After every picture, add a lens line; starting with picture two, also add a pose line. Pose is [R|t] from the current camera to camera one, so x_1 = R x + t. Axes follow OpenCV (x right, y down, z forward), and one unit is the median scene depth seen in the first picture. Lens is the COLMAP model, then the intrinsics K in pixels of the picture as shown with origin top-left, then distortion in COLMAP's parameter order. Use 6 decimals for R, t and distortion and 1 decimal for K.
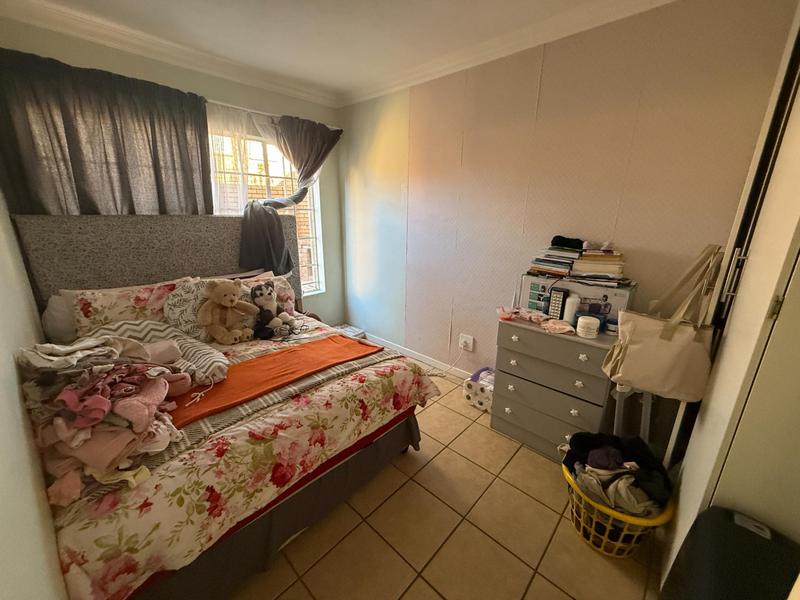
lens RADIAL K [[316.7, 0, 398.6], [0, 316.7, 297.9], [0, 0, 1]] dist [-0.002032, 0.000258]
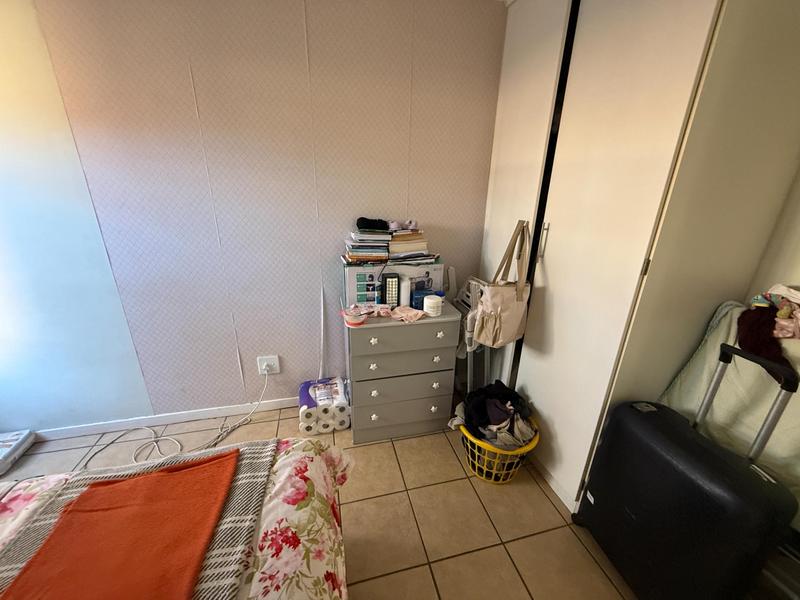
lens RADIAL K [[316.7, 0, 399.6], [0, 316.7, 299.8], [0, 0, 1]] dist [-0.002032, 0.000258]
pose [[0.544599, -0.284193, 0.789080, -0.250028], [0.209211, 0.957131, 0.200326, -0.141114], [-0.812184, 0.055987, 0.580709, 0.427668]]
